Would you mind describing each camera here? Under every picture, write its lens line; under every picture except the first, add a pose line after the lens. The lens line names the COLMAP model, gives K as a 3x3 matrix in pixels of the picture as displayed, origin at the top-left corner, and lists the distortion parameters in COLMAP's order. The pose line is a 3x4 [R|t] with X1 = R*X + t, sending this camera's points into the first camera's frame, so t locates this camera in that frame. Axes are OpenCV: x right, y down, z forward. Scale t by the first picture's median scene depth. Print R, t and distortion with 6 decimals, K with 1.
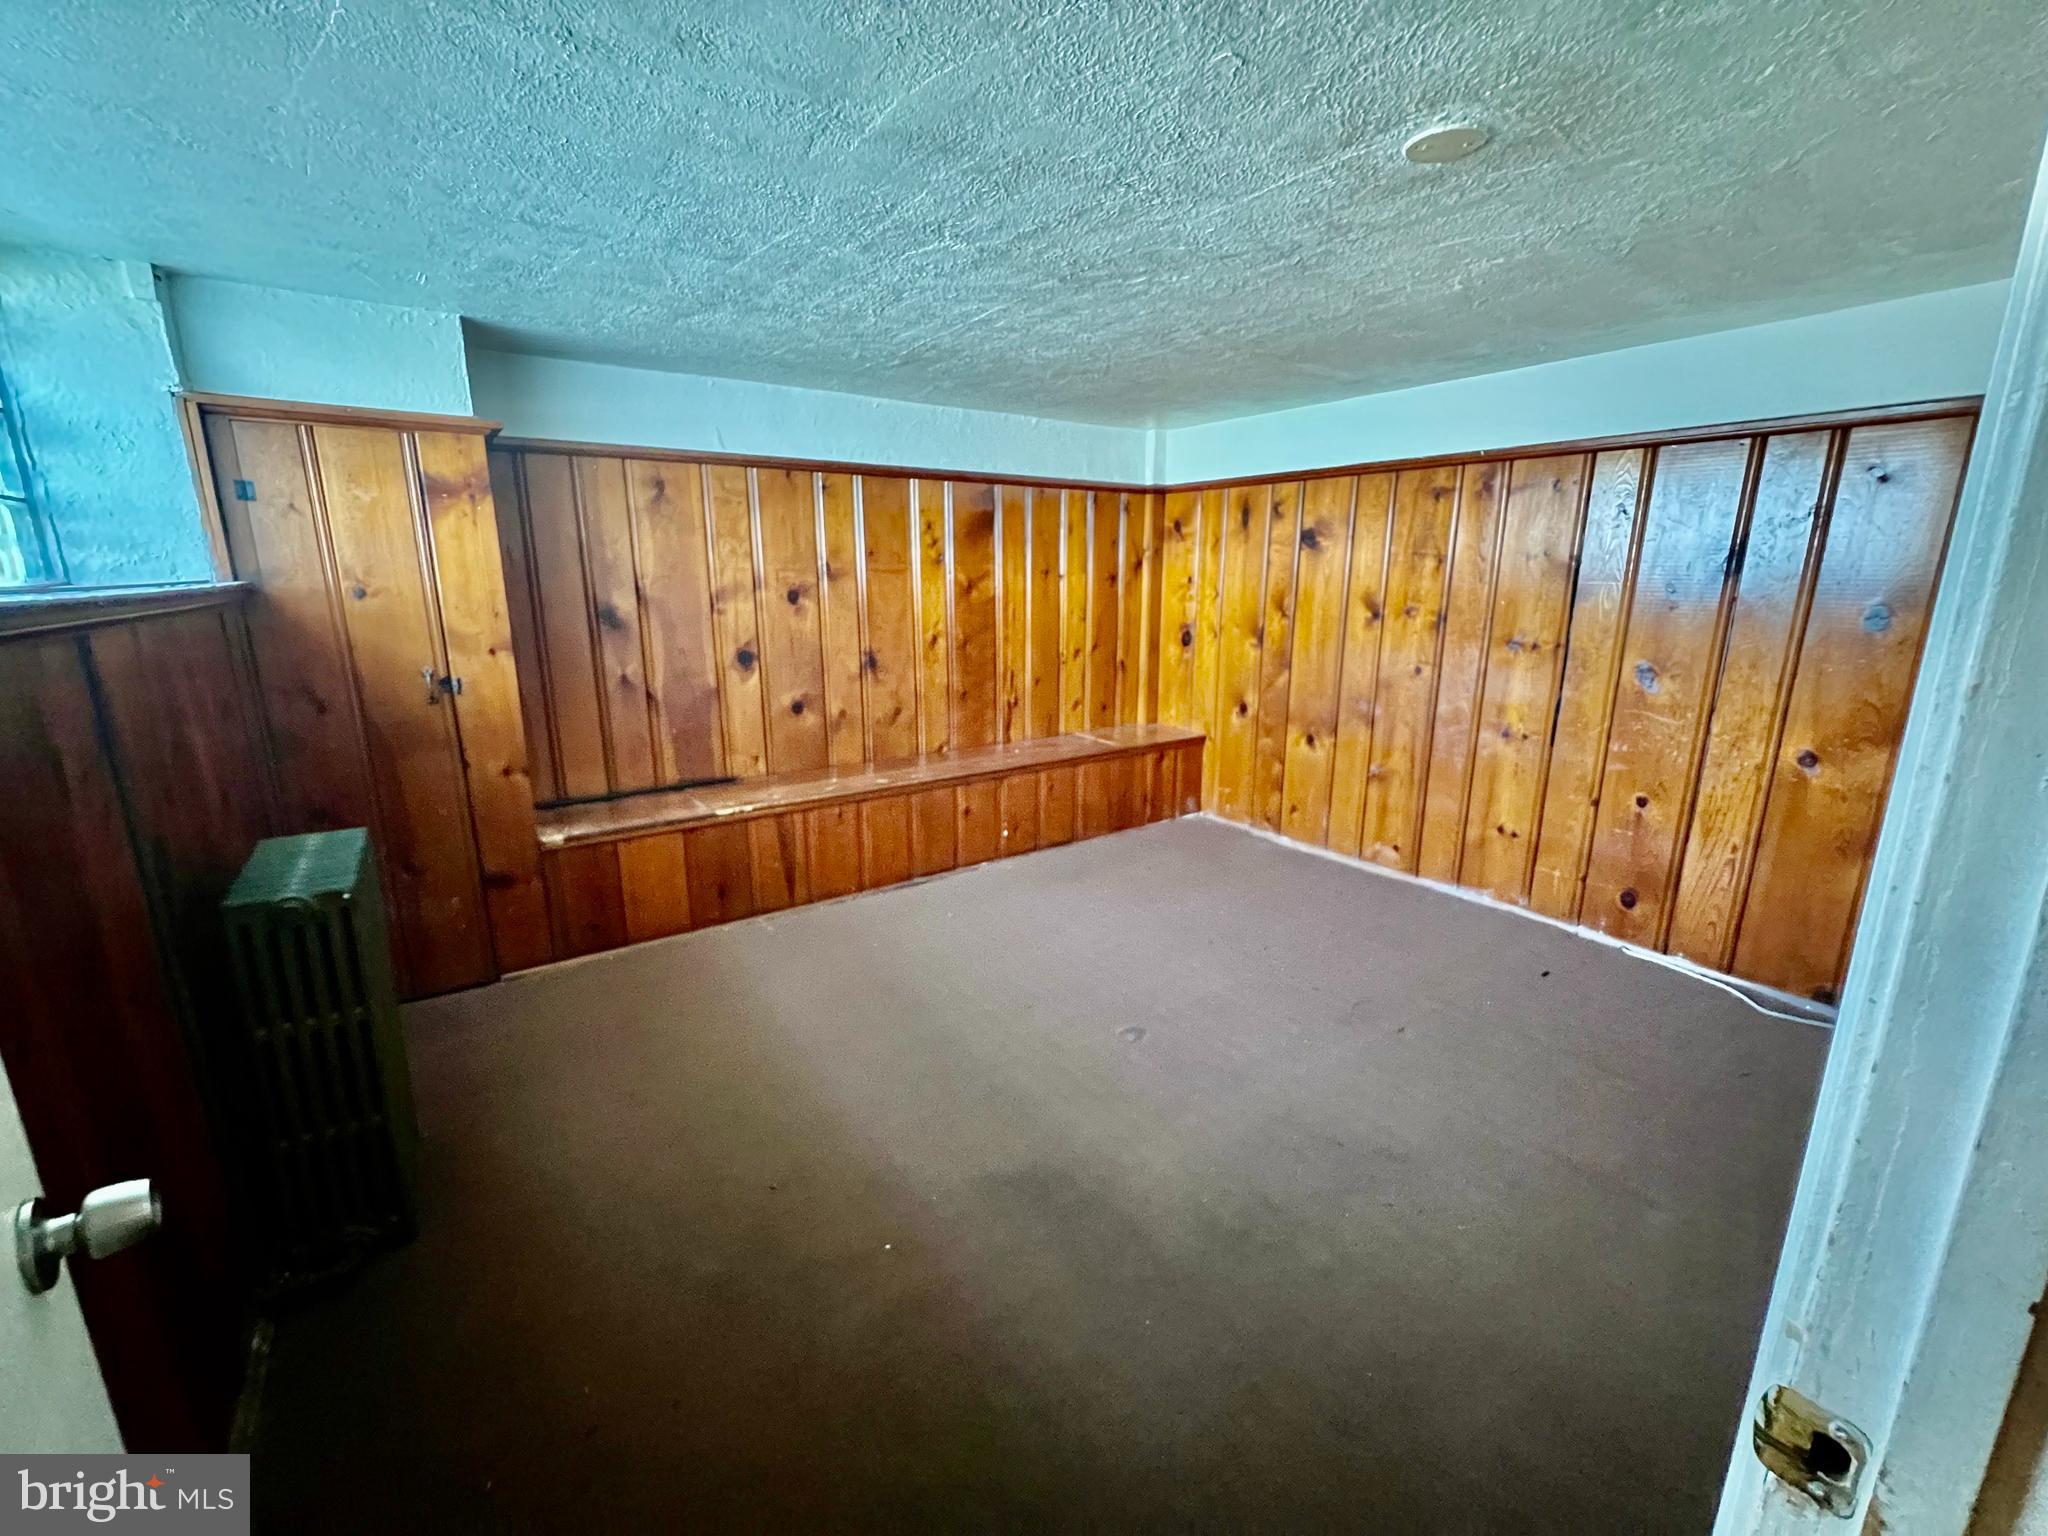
lens RADIAL K [[826.8, 0, 1019.3], [0, 826.8, 761.7], [0, 0, 1]] dist [0.000950, 0.000127]
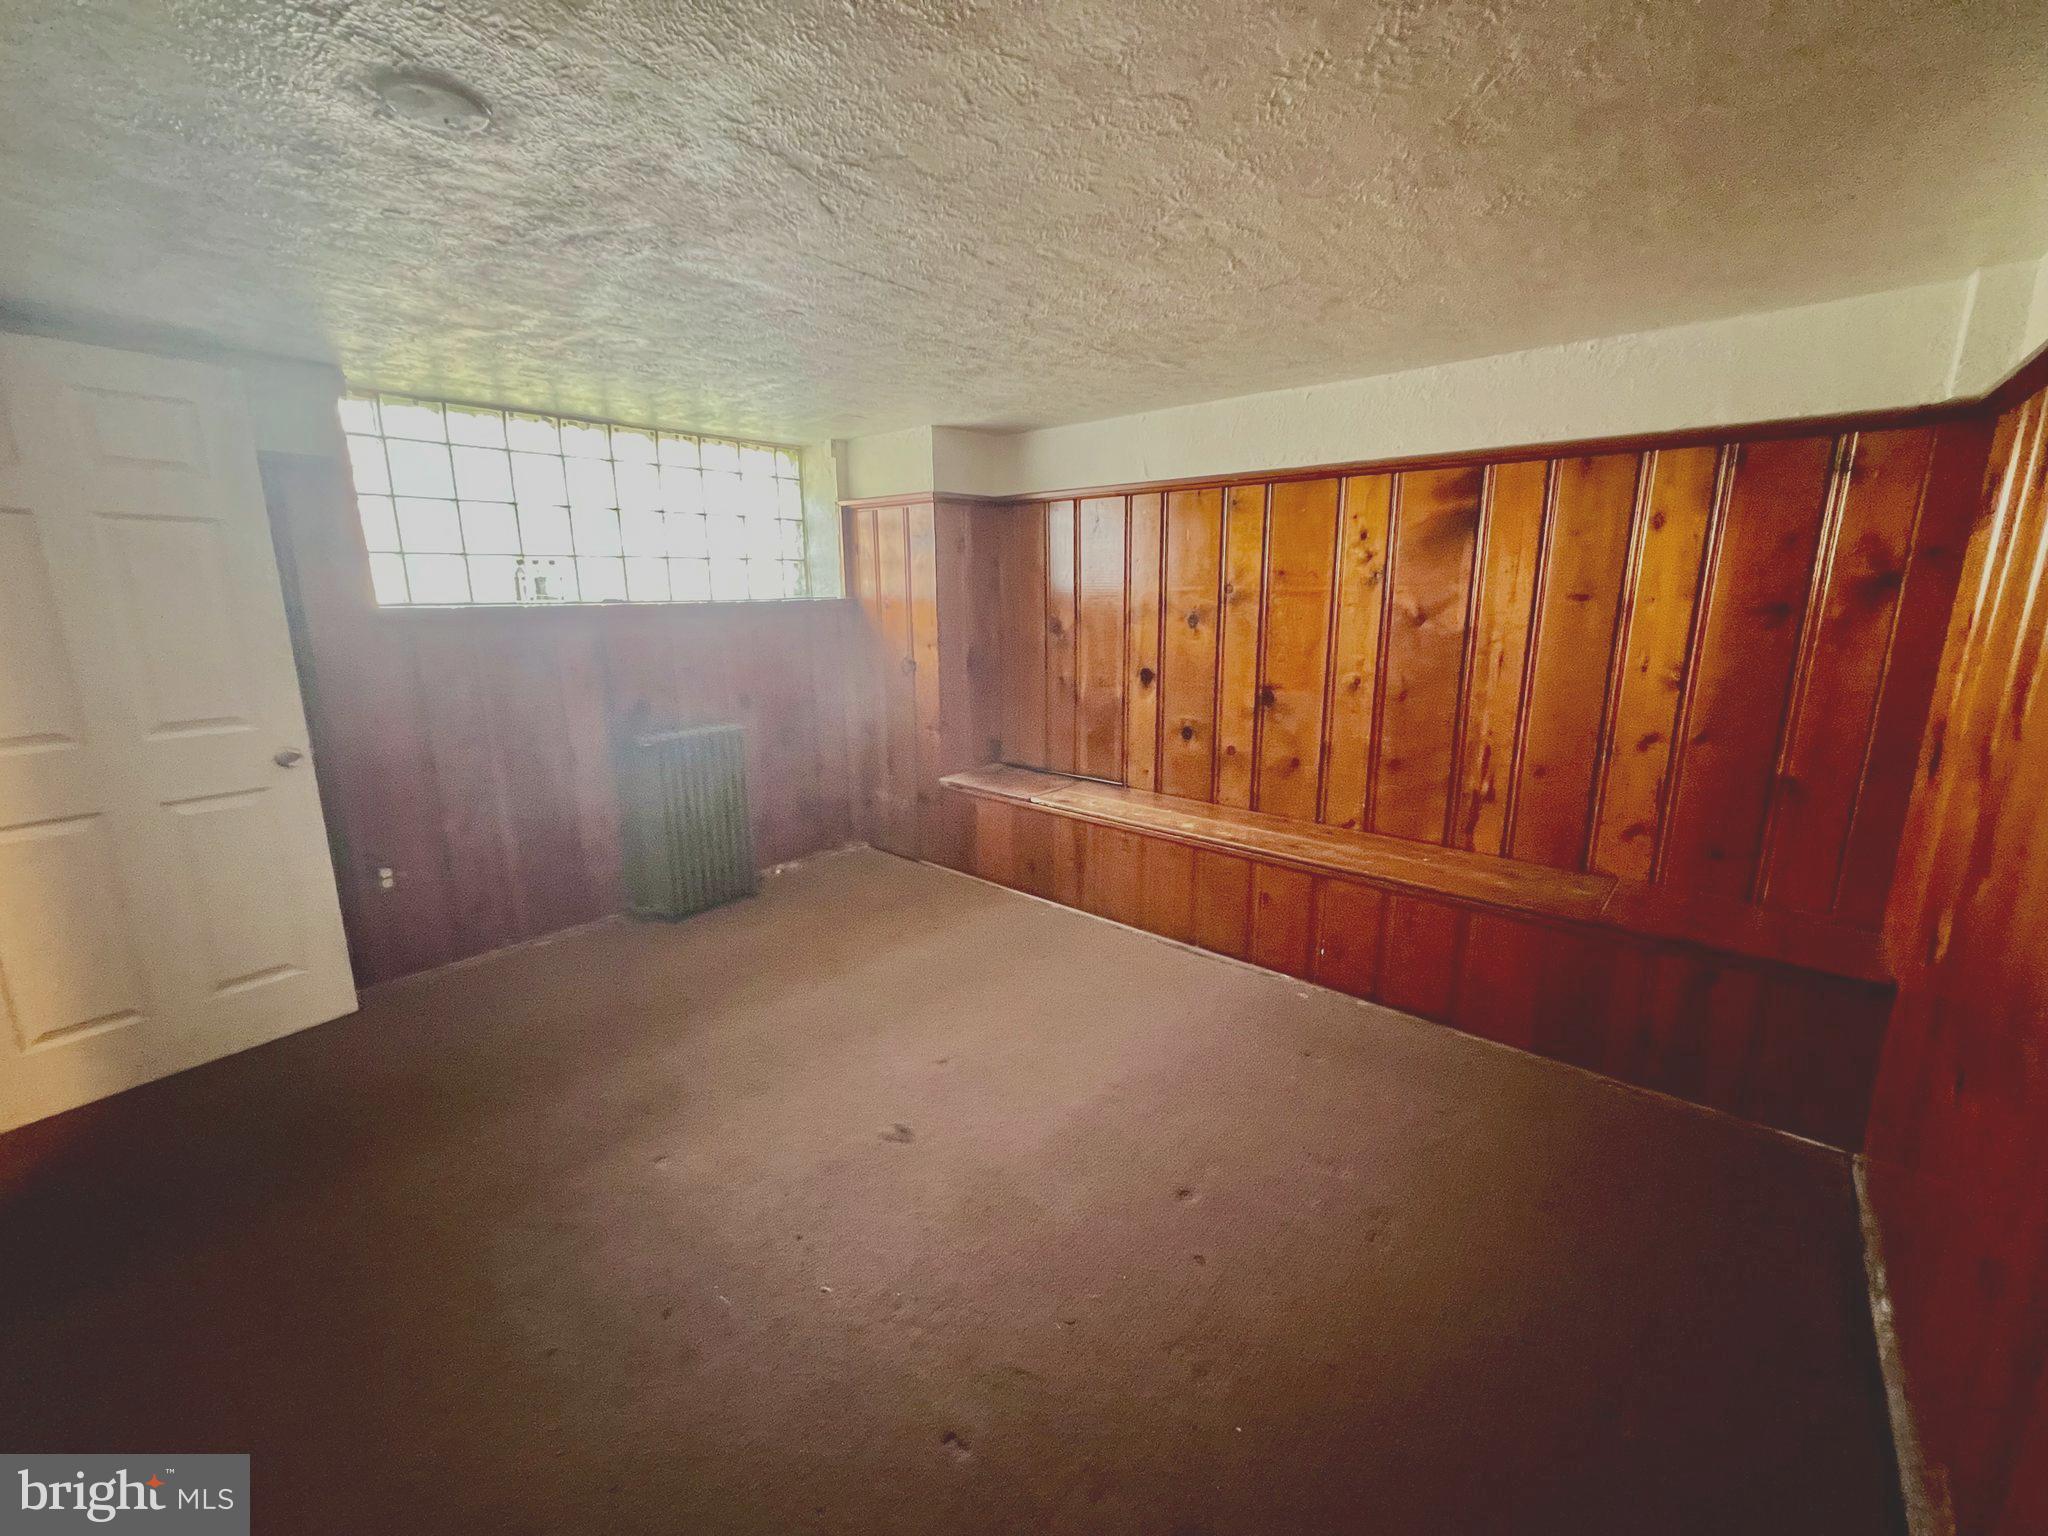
lens RADIAL K [[824.0, 0, 1022.4], [0, 824.0, 764.9], [0, 0, 1]] dist [0.000927, 0.000025]
pose [[0.248713, 0.208648, -0.945837, 0.636463], [-0.215114, 0.964033, 0.156096, -0.144369], [0.944388, 0.164639, 0.284651, 0.570282]]
